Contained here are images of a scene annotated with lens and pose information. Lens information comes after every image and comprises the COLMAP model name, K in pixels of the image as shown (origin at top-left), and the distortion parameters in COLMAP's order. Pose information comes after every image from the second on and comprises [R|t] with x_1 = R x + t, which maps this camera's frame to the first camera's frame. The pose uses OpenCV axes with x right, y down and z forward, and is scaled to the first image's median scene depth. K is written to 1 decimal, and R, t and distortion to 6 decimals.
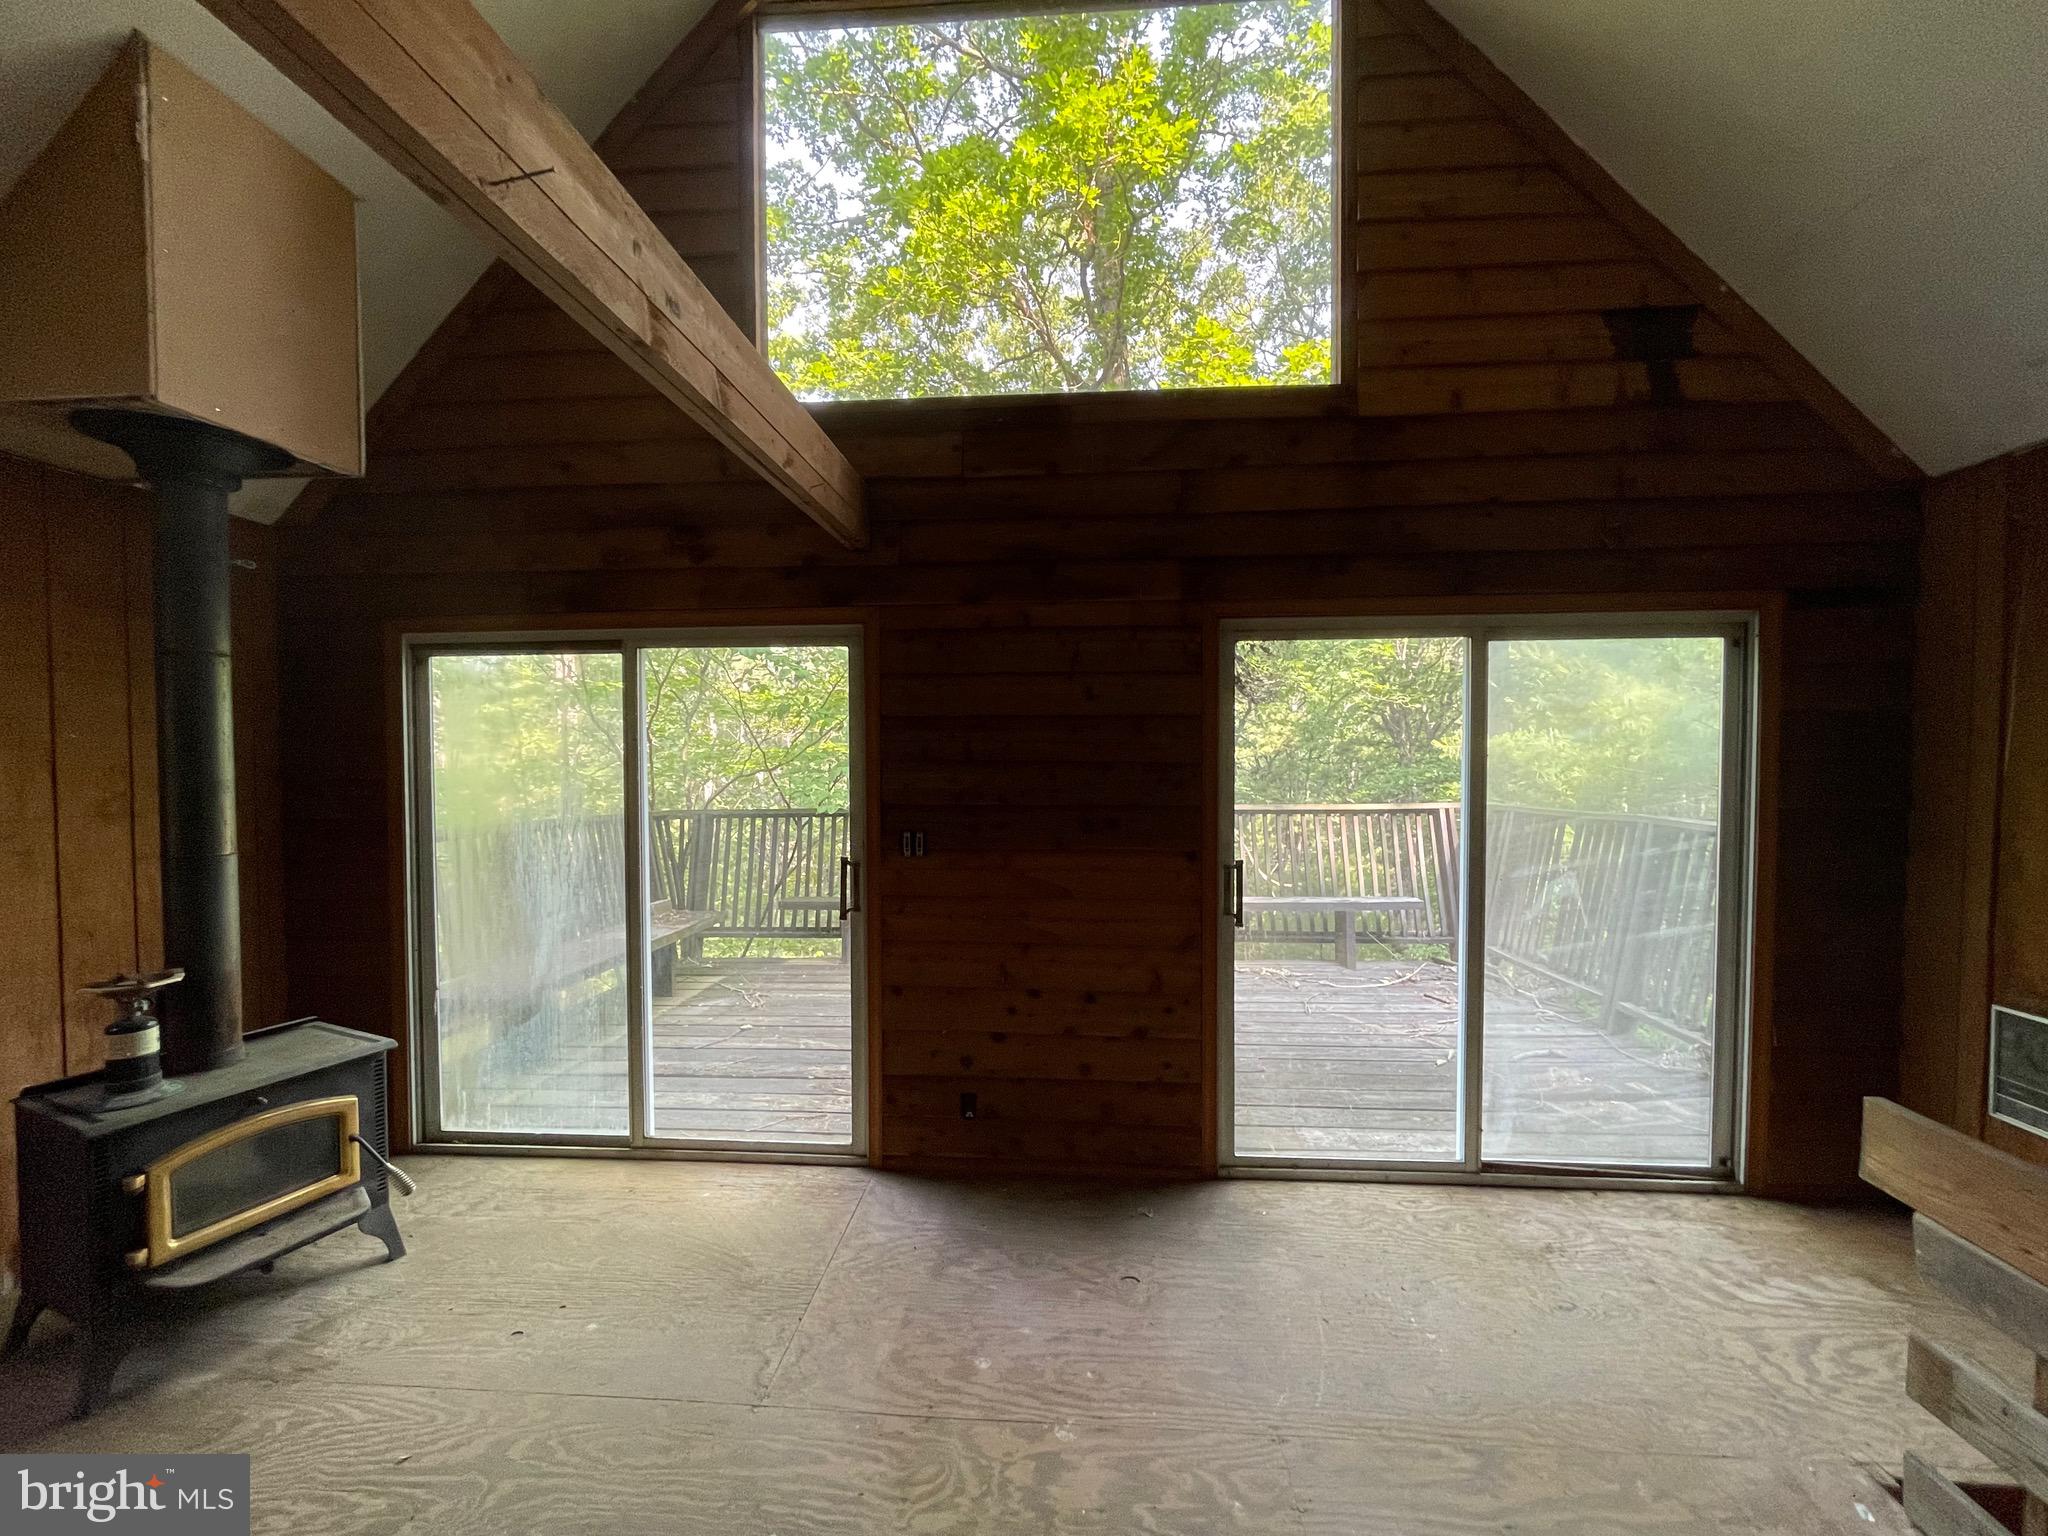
lens RADIAL K [[827.5, 0, 1025.1], [0, 827.5, 769.1], [0, 0, 1]] dist [-0.001794, -0.000483]
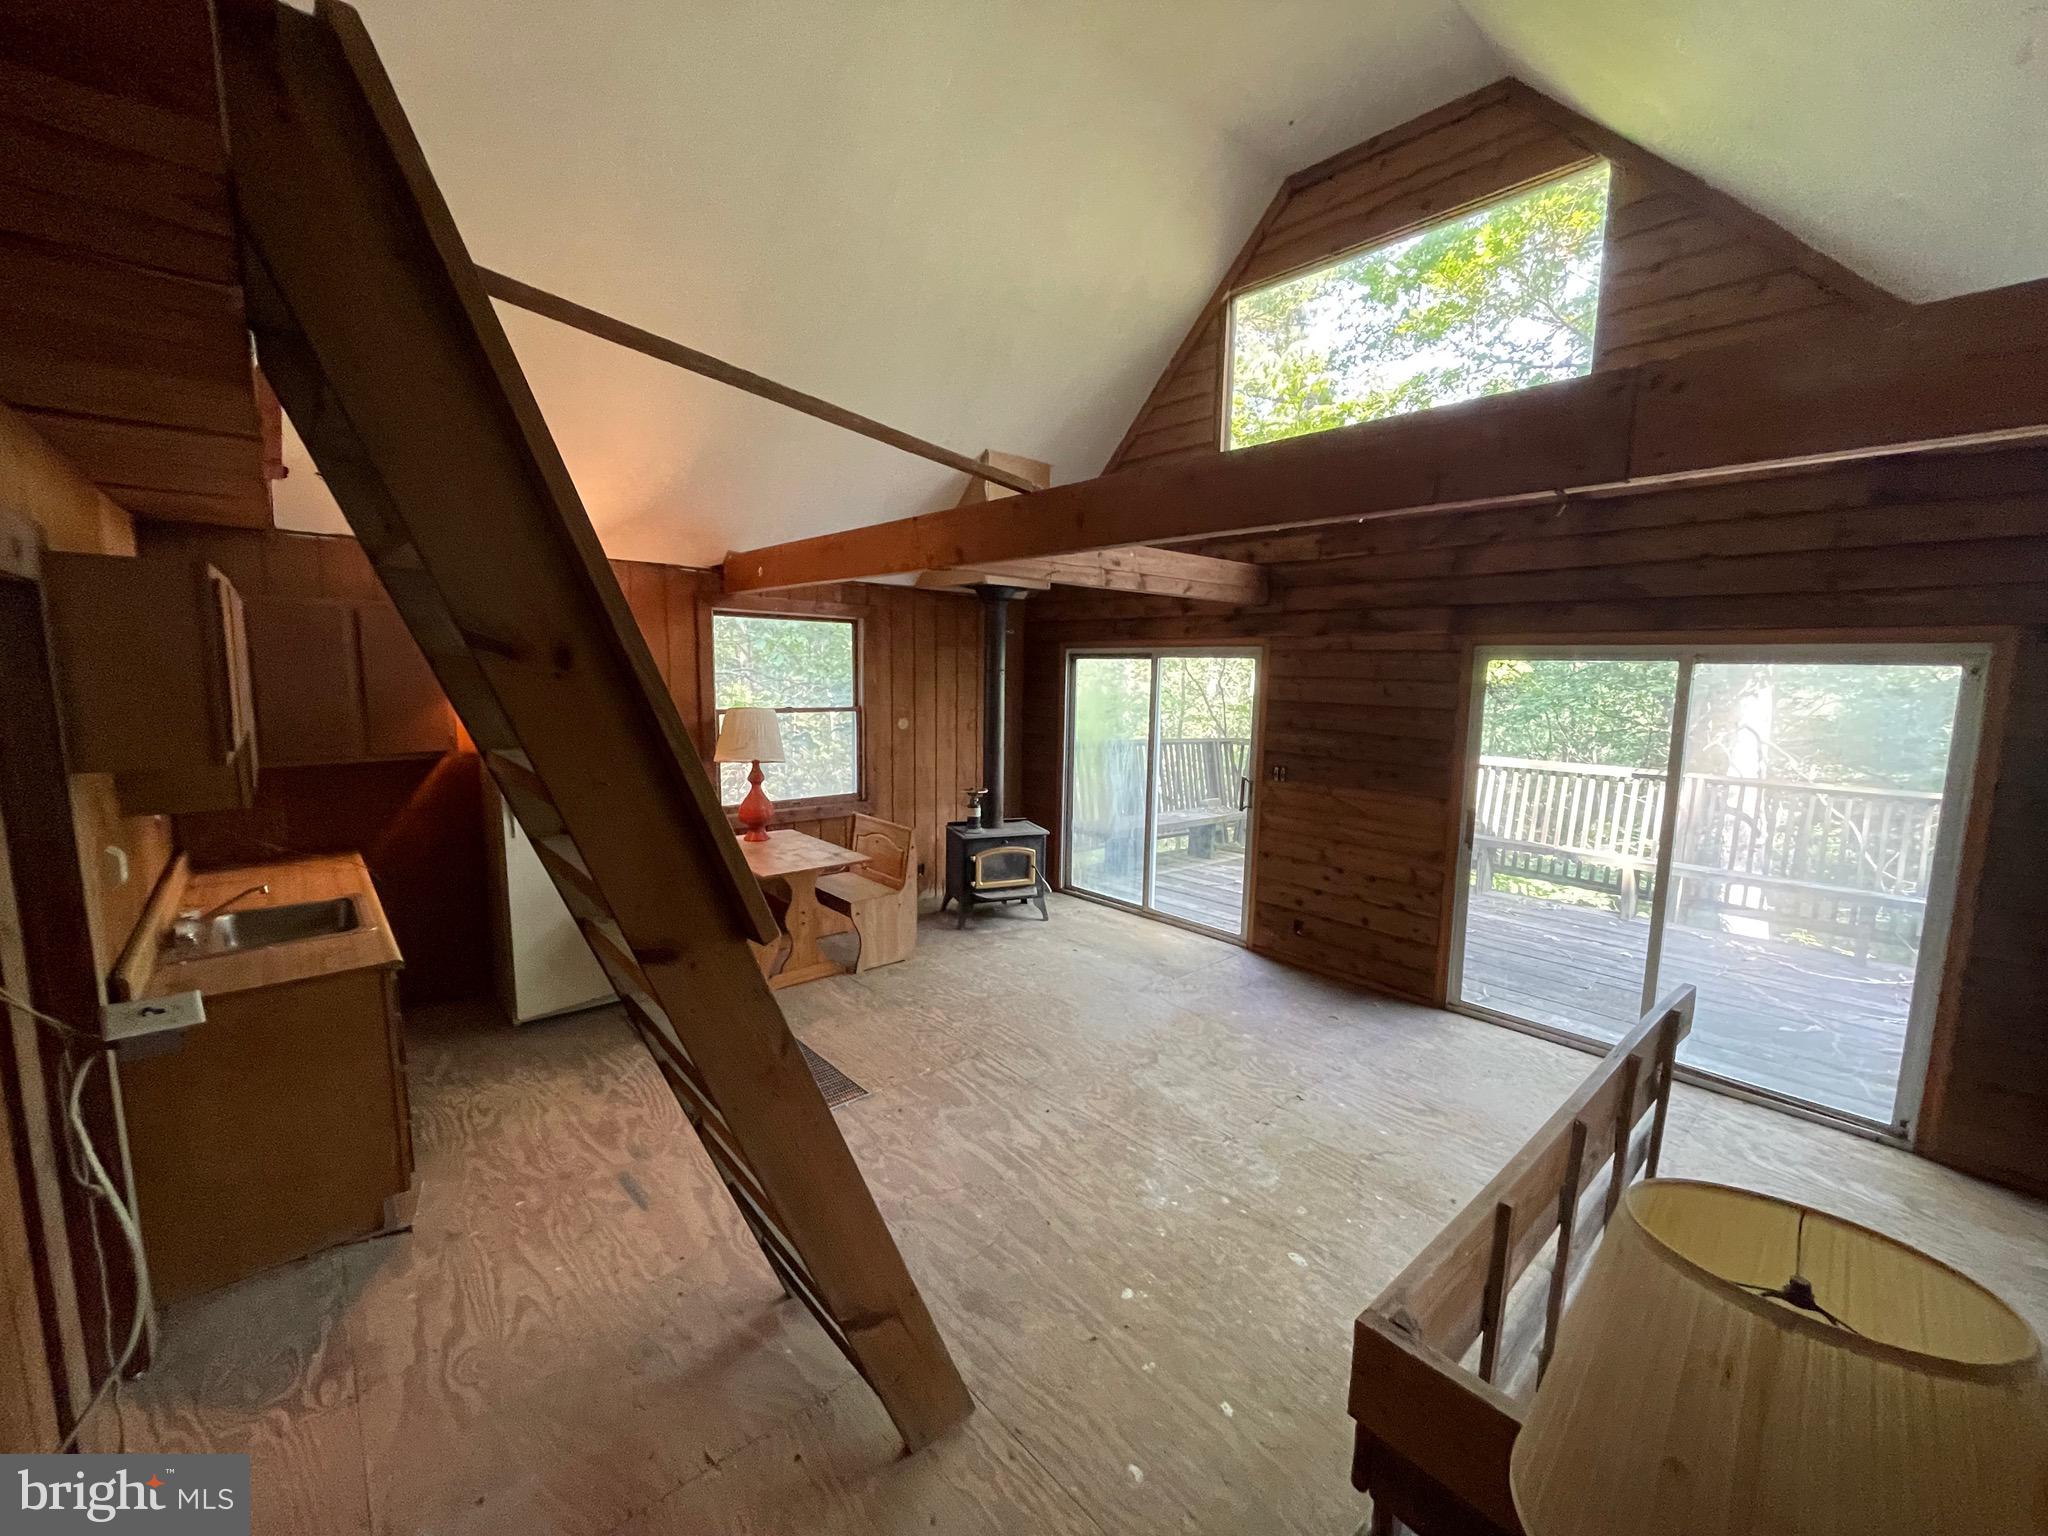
lens RADIAL K [[827.5, 0, 1025.1], [0, 827.5, 769.1], [0, 0, 1]] dist [-0.001794, -0.000483]
pose [[0.716879, 0.103316, -0.689500, 0.695090], [-0.037833, 0.993267, 0.109497, -0.092560], [0.696170, -0.052410, 0.715961, -0.636222]]
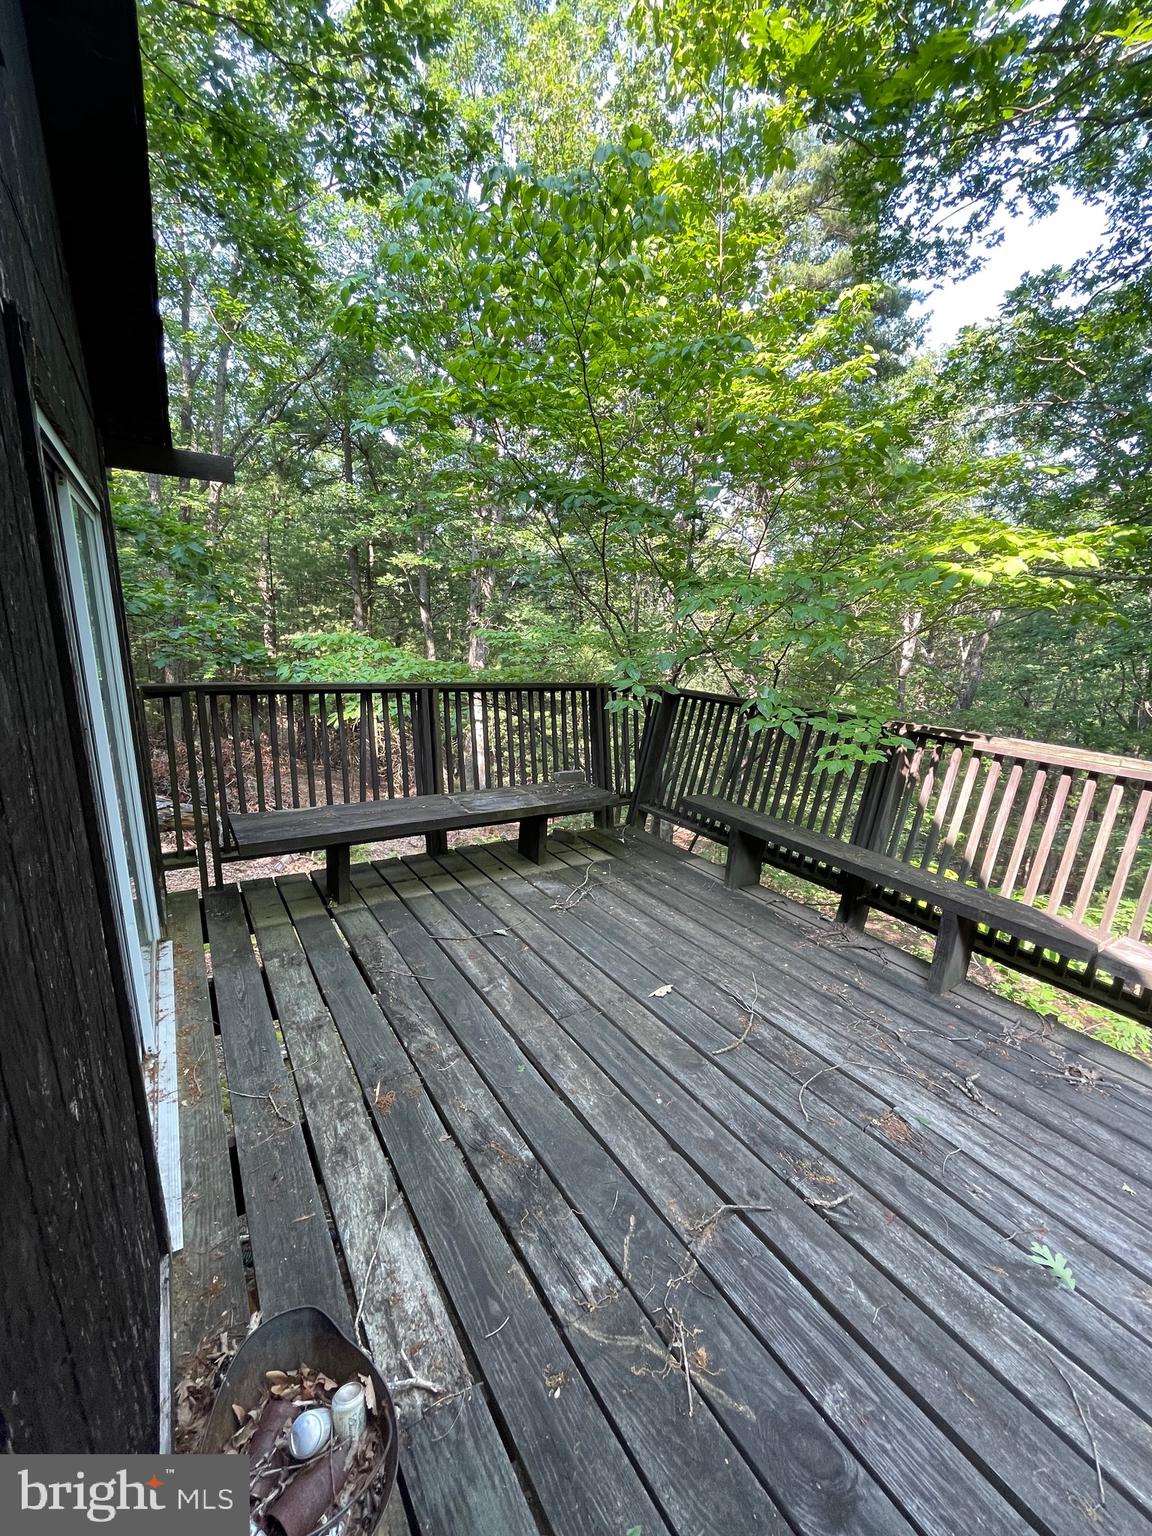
lens RADIAL K [[620.6, 0, 576.0], [0, 620.6, 768.0], [0, 0, 1]] dist [-0.001794, -0.000483]
pose [[0.601010, 0.217011, -0.769216, 0.338086], [-0.054430, 0.971311, 0.231499, -0.053517], [0.797386, -0.097265, 0.595579, 1.083444]]
